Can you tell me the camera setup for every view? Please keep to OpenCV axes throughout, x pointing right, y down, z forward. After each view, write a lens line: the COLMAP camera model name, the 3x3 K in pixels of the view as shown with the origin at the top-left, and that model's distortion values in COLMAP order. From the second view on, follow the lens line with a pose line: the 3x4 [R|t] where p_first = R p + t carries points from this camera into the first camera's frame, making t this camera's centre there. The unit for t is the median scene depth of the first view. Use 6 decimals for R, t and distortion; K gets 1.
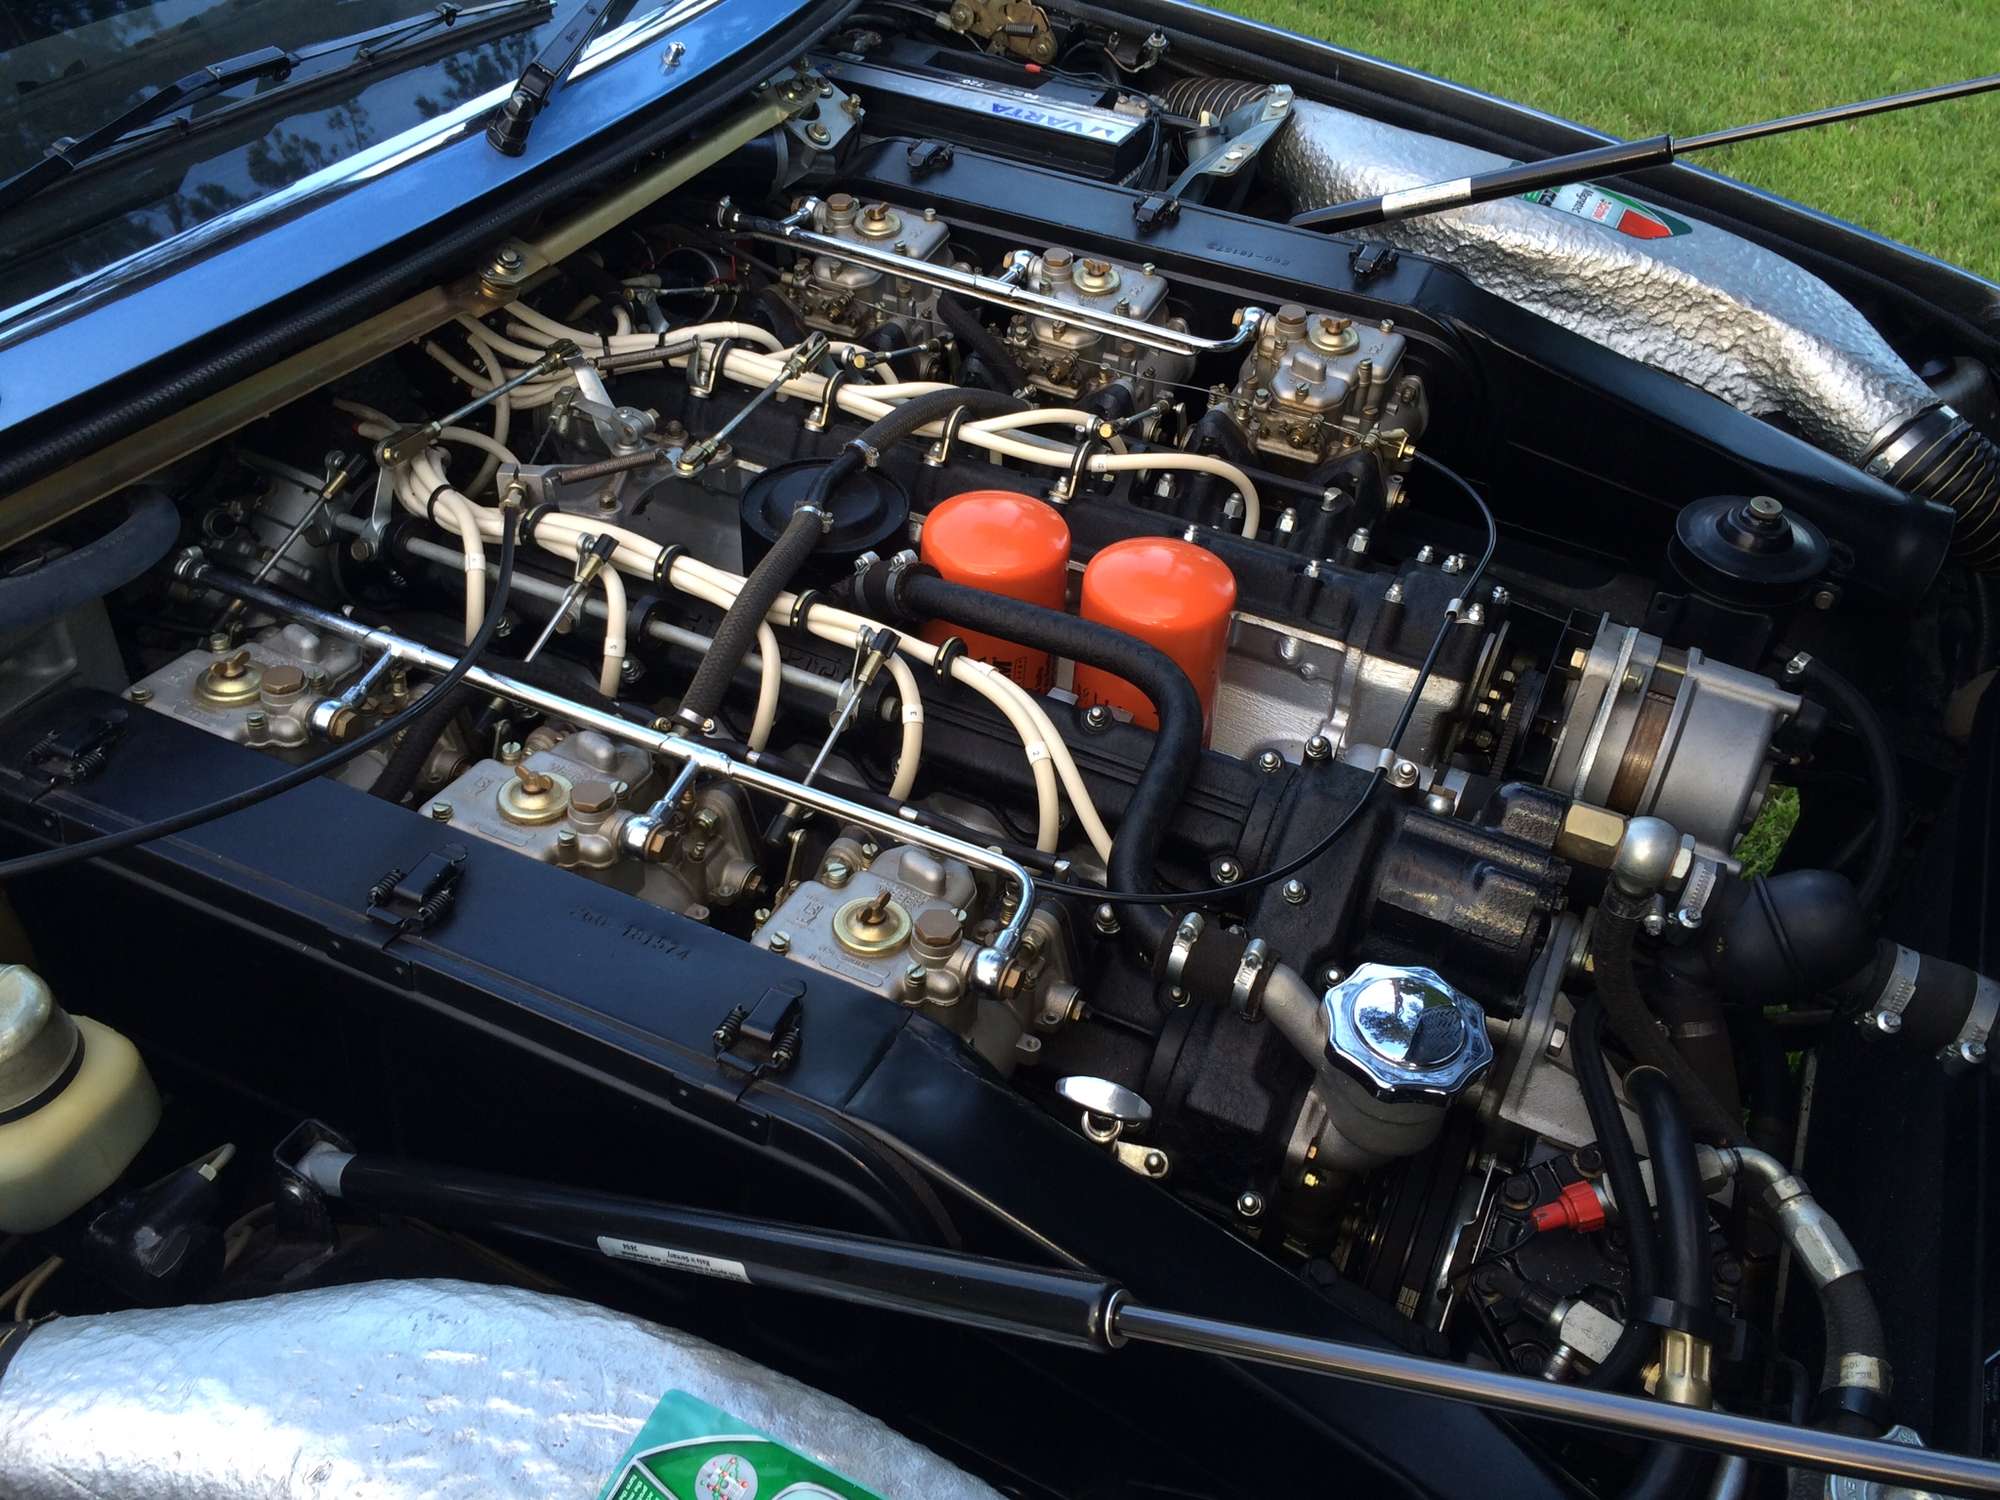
lens RADIAL K [[1705.8, 0, 993.7], [0, 1705.8, 751.0], [0, 0, 1]] dist [0.058222, -0.102529]
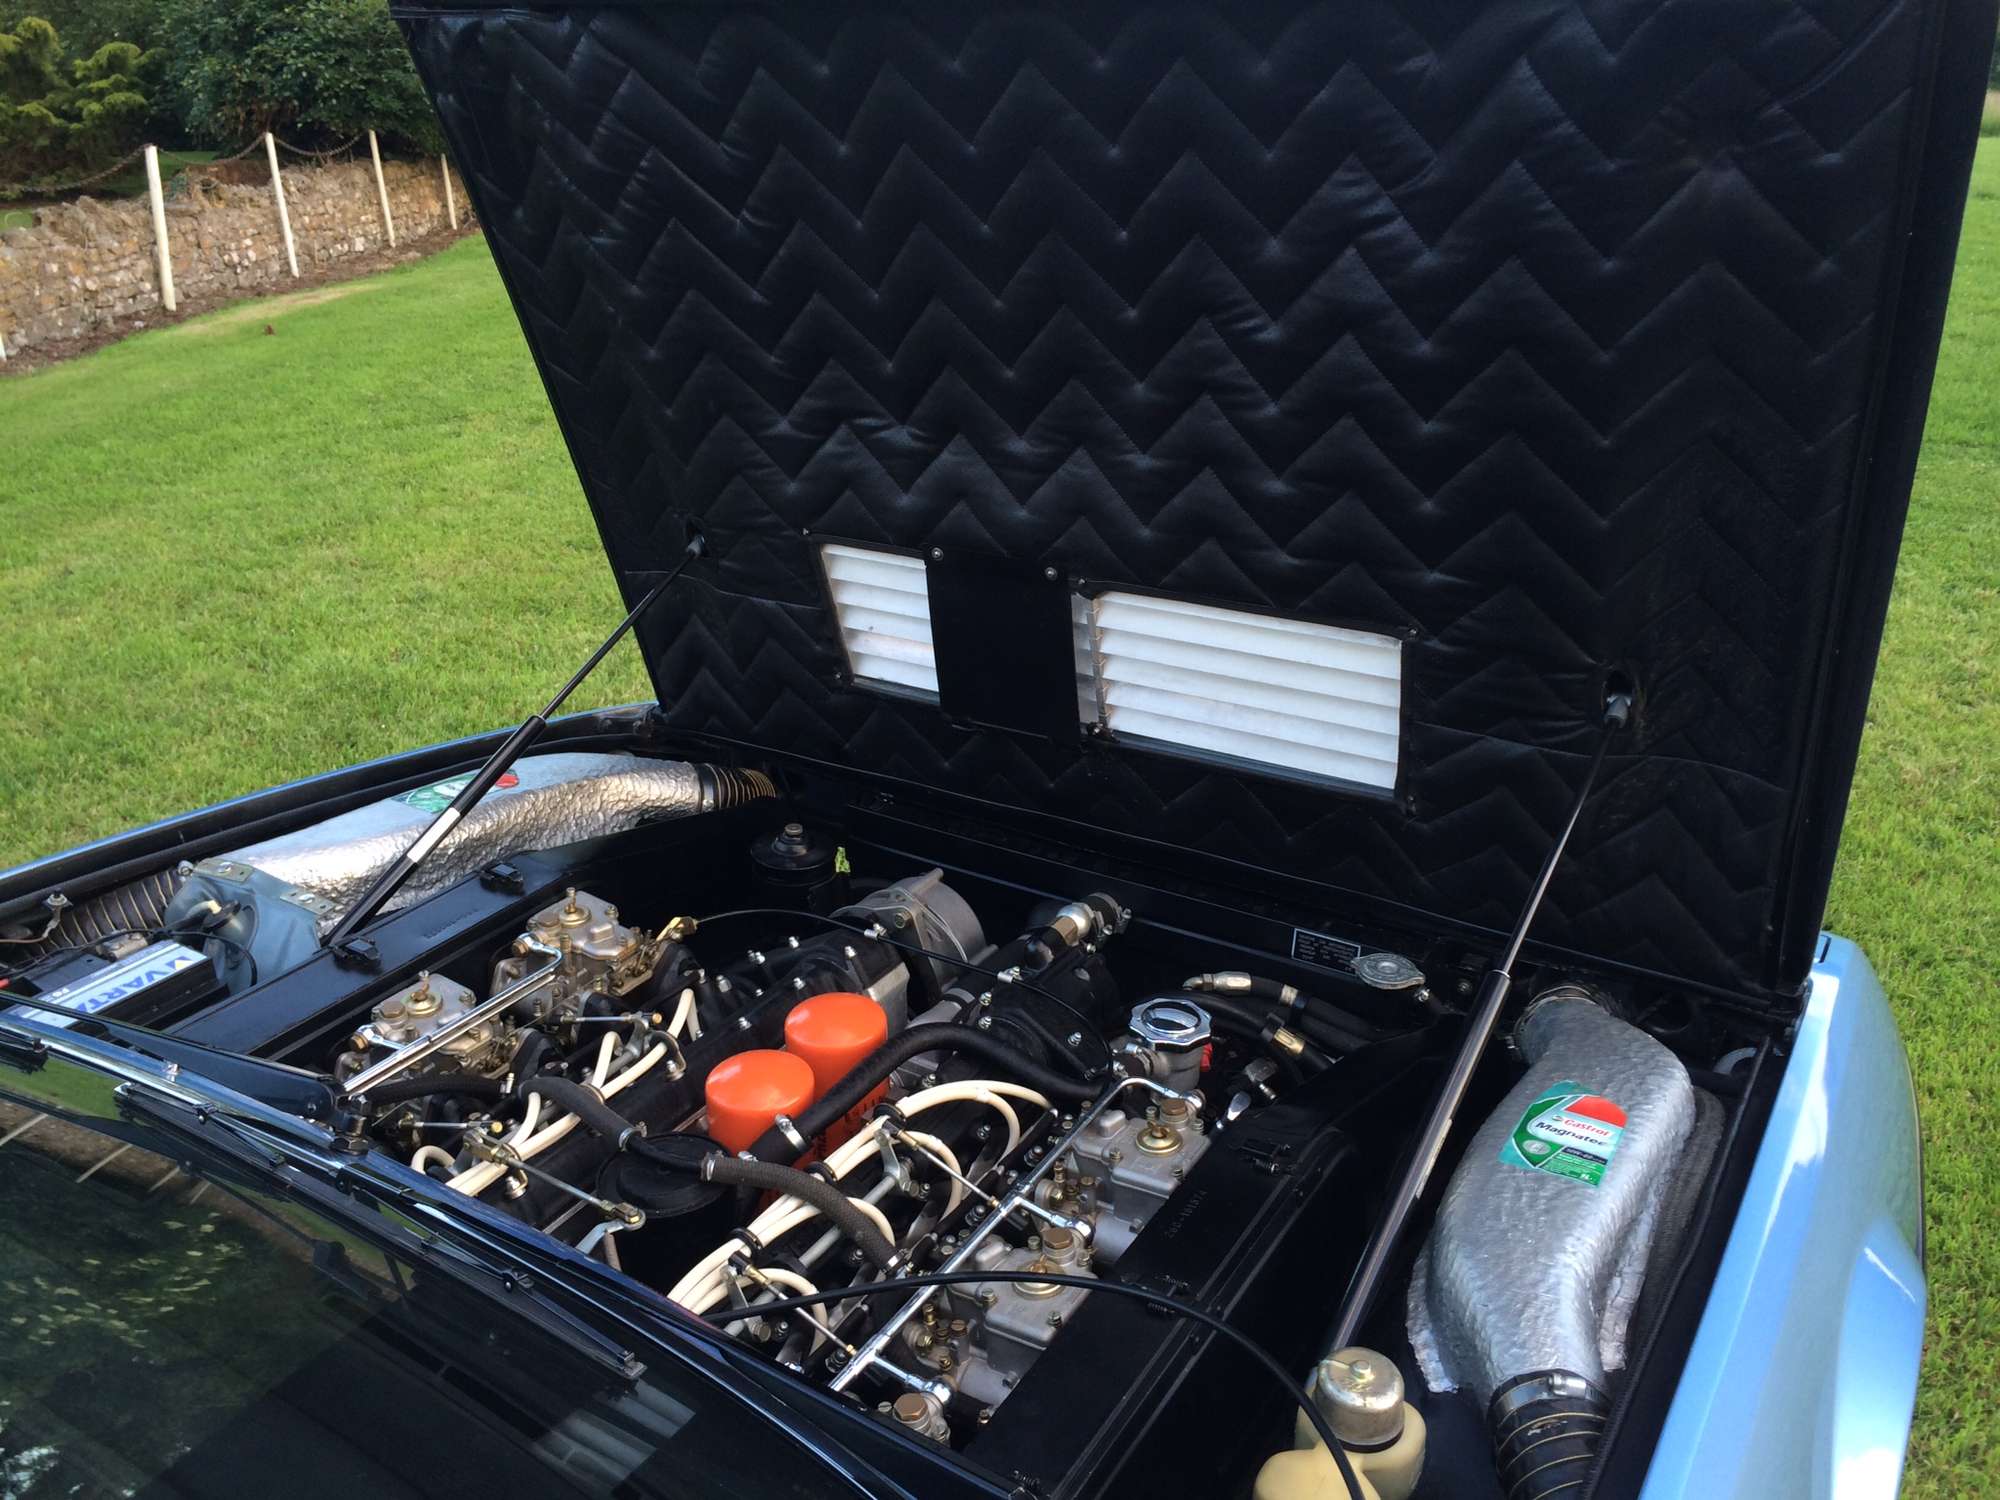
lens RADIAL K [[1705.8, 0, 993.7], [0, 1705.8, 751.0], [0, 0, 1]] dist [0.058222, -0.102529]
pose [[0.123430, -0.441752, 0.888606, -1.070762], [0.665837, 0.700833, 0.255918, -0.533970], [-0.735817, 0.560078, 0.380639, 0.180418]]
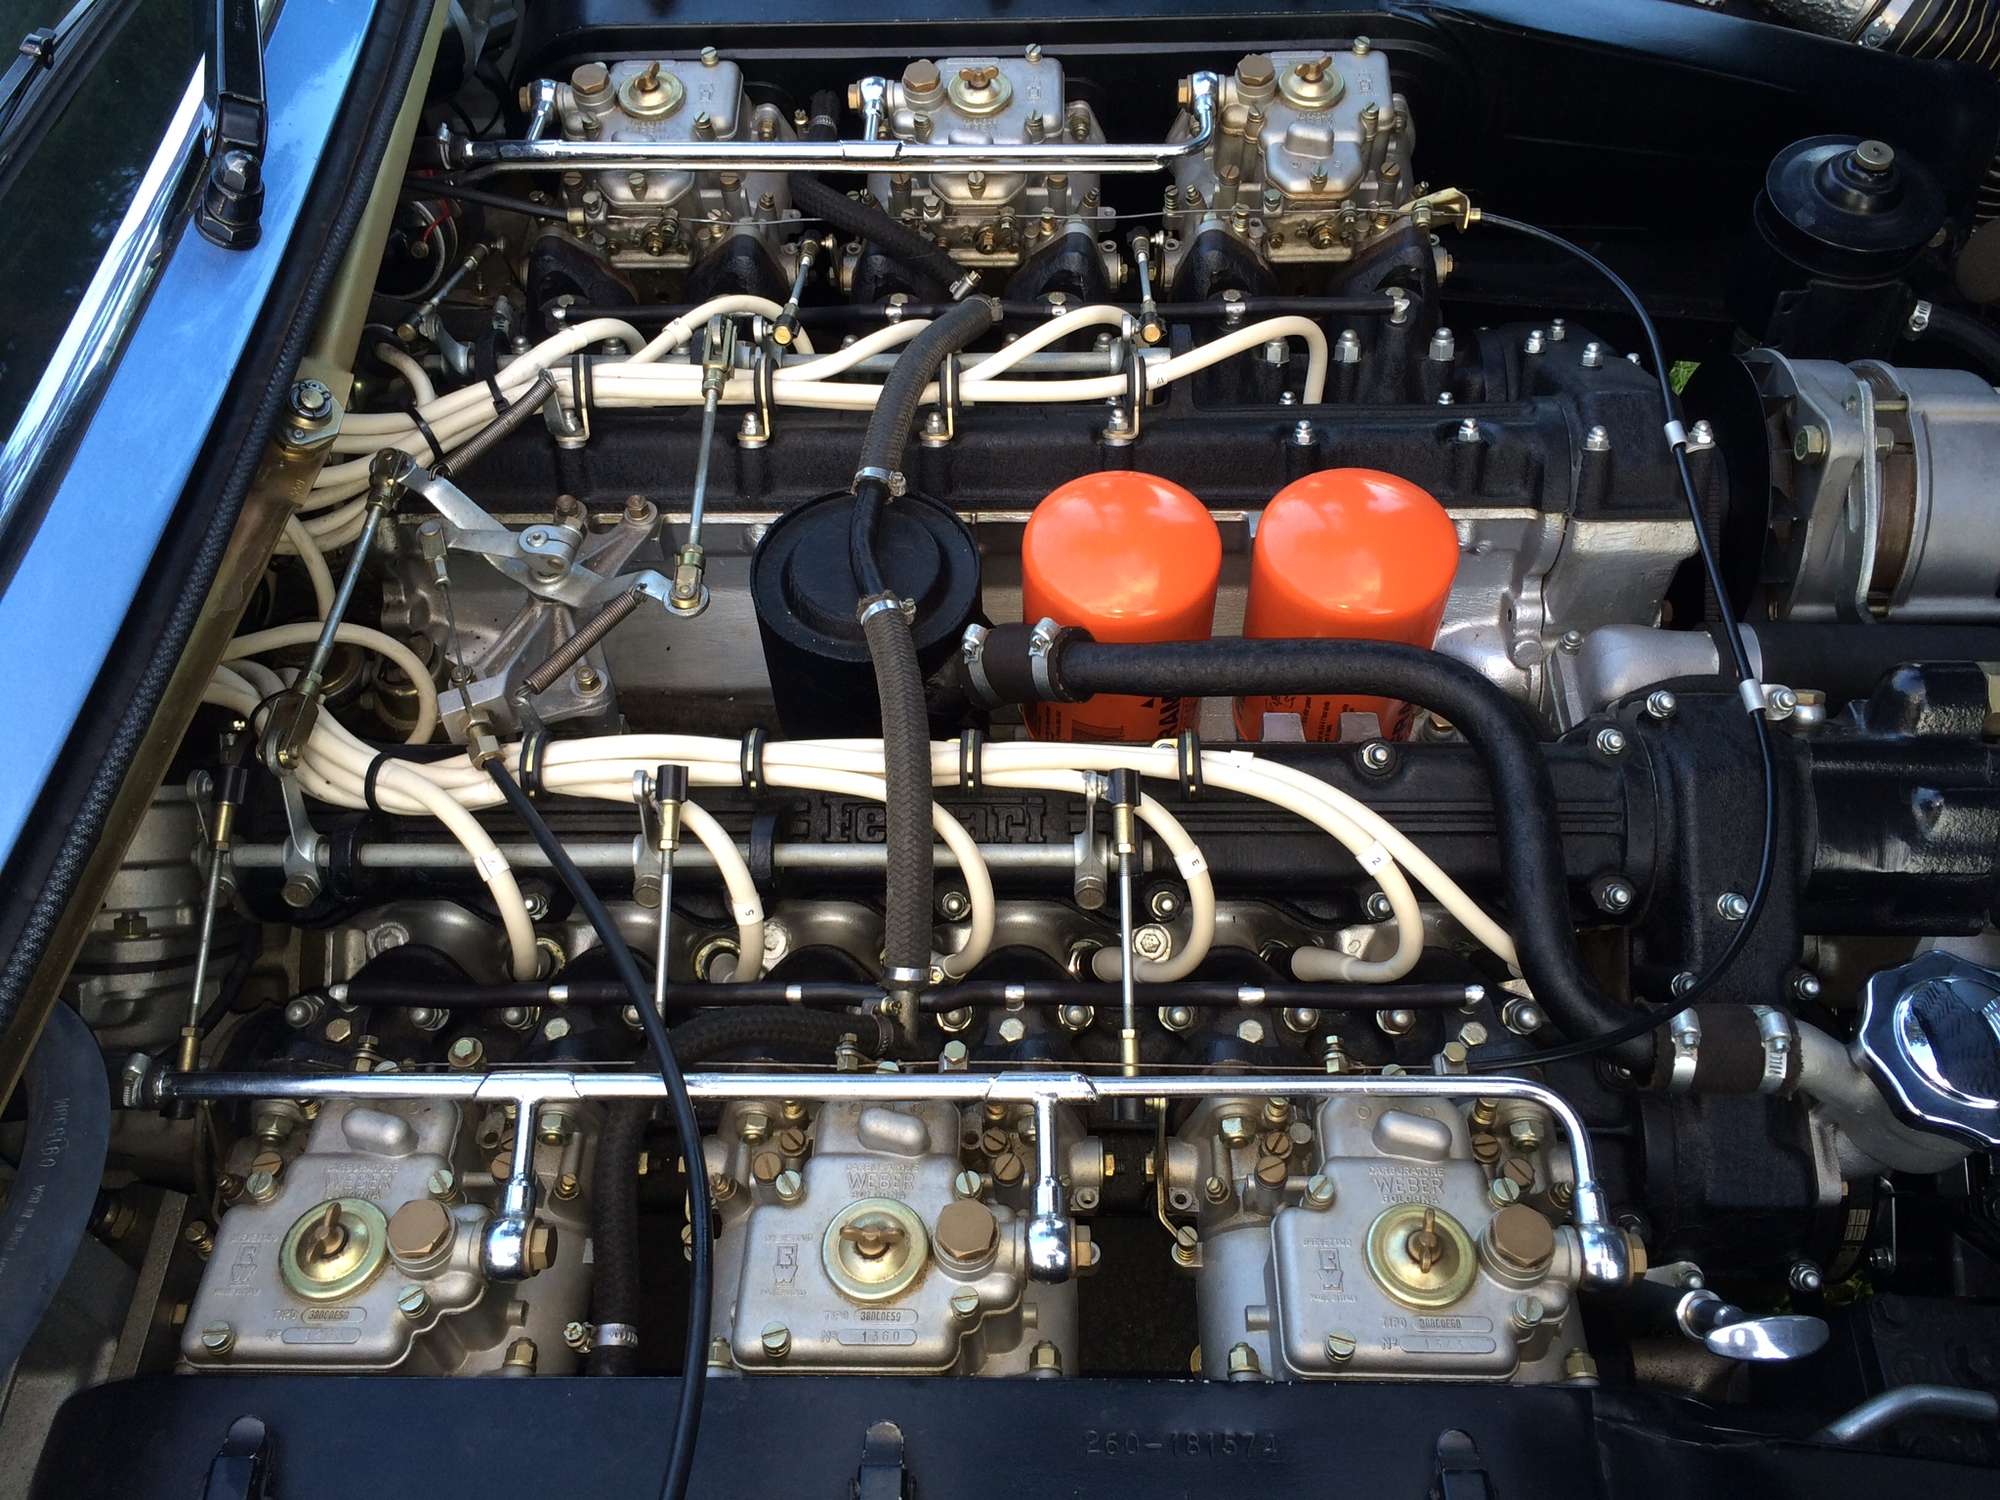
lens RADIAL K [[1731.1, 0, 1009.5], [0, 1731.1, 744.7], [0, 0, 1]] dist [0.140921, -0.265448]
pose [[0.910581, -0.373554, 0.176919, -0.207808], [0.322049, 0.909509, 0.262825, -0.258952], [-0.259089, -0.182347, 0.948484, 0.262537]]
